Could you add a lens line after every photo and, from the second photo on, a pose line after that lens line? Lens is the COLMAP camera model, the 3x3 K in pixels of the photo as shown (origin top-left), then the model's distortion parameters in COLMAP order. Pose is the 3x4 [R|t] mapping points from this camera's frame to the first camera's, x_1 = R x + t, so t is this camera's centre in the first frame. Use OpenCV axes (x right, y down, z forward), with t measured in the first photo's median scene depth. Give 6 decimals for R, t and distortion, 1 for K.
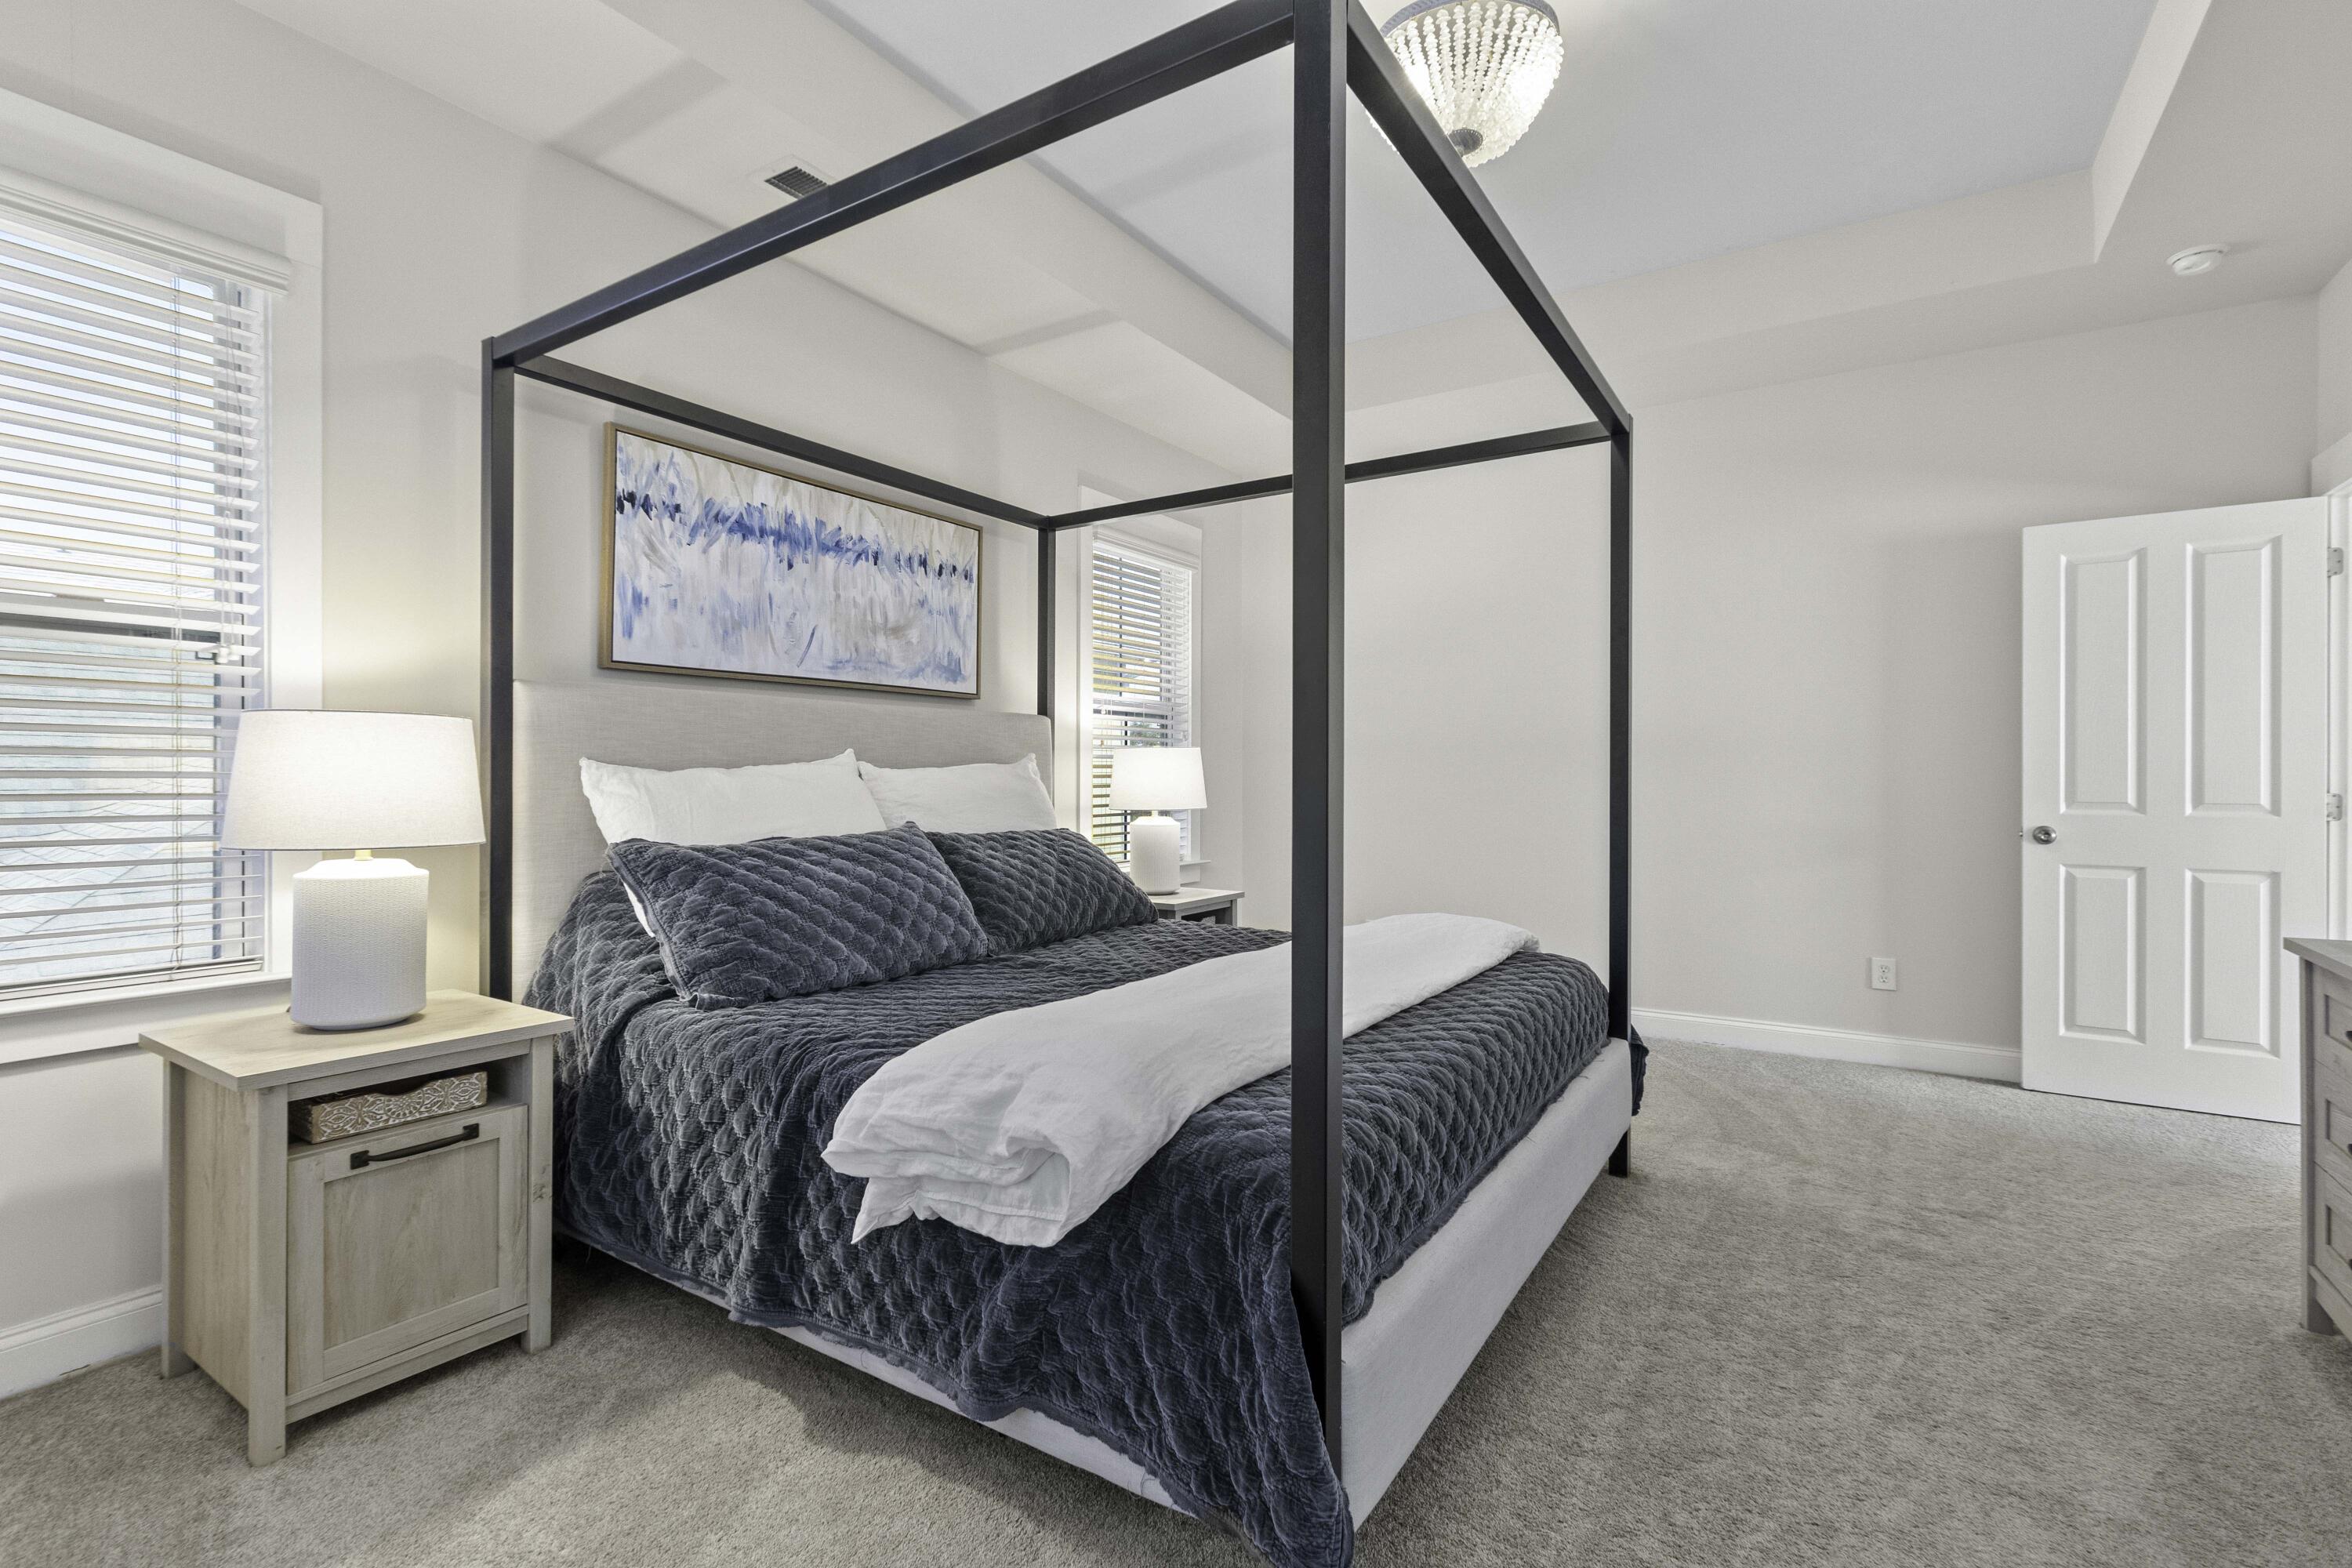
lens RADIAL K [[1066.0, 0, 1176.9], [0, 1066.0, 759.6], [0, 0, 1]] dist [0.002261, -0.000169]
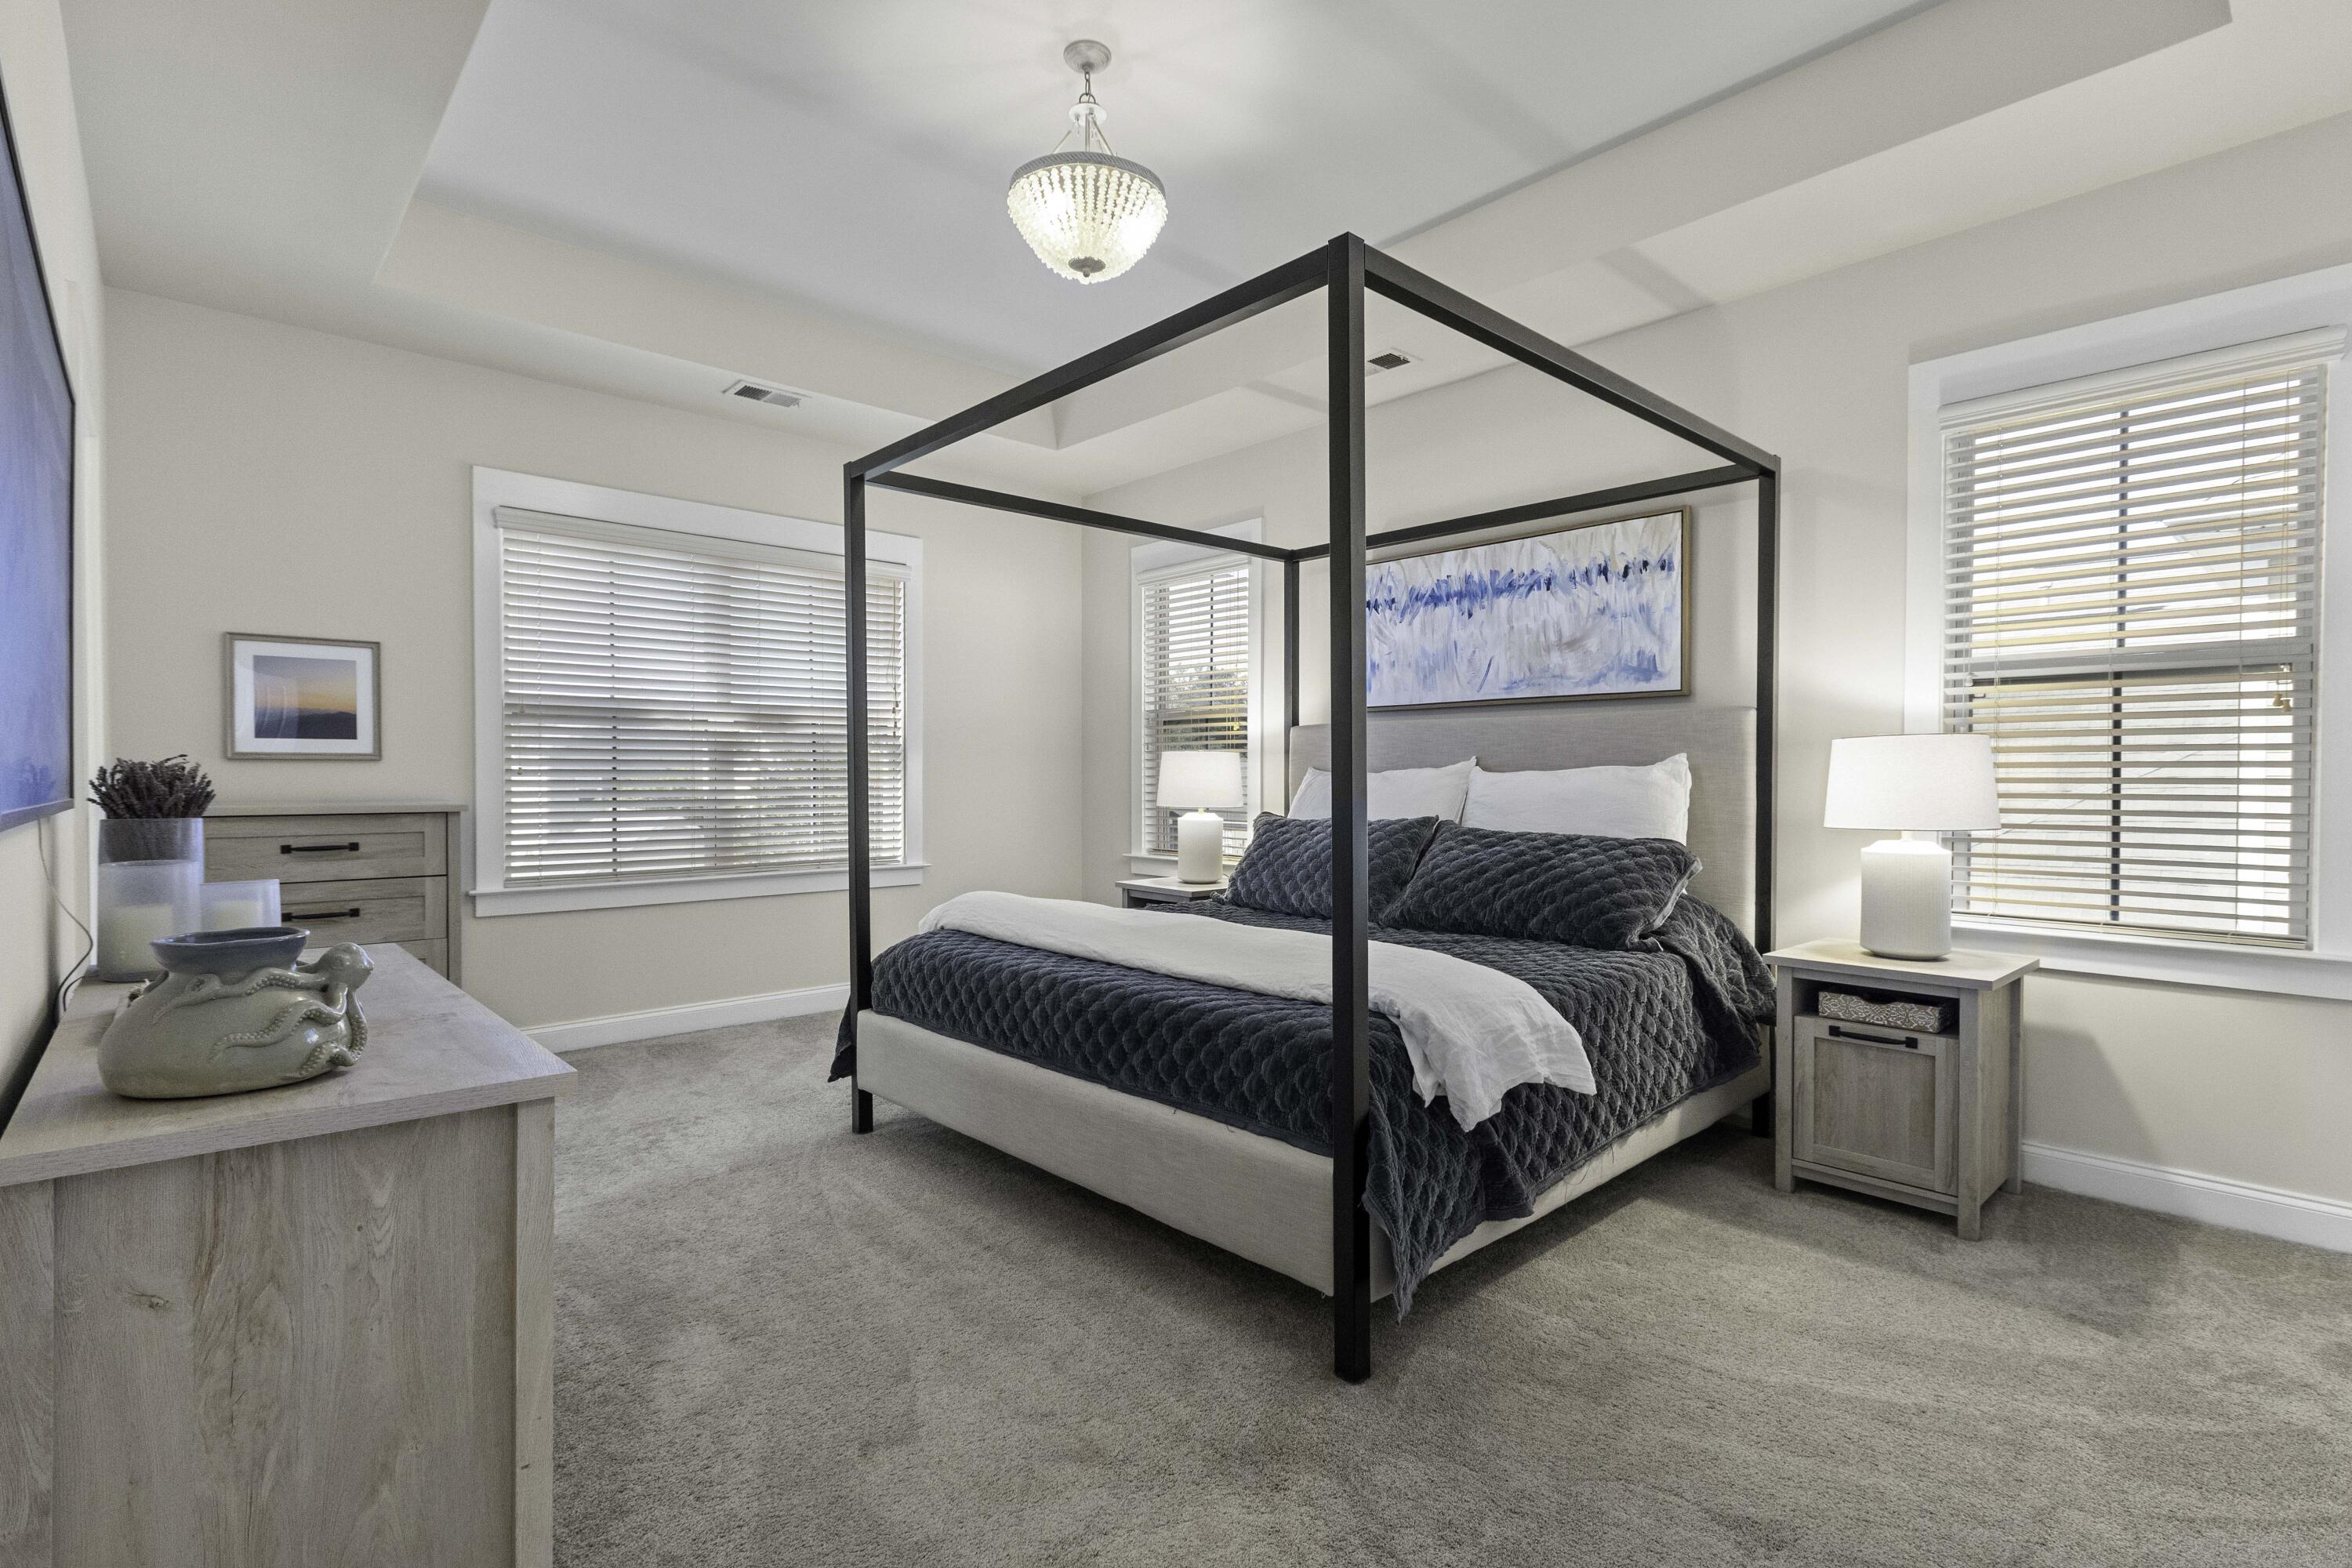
lens RADIAL K [[1101.5, 0, 1176.0], [0, 1101.5, 784.0], [0, 0, 1]] dist [0.000436, -0.000172]
pose [[-0.250869, 0.018449, -0.967845, 0.974238], [0.020842, 0.999690, 0.013654, -0.002654], [0.967797, -0.016746, -0.251175, 0.939237]]
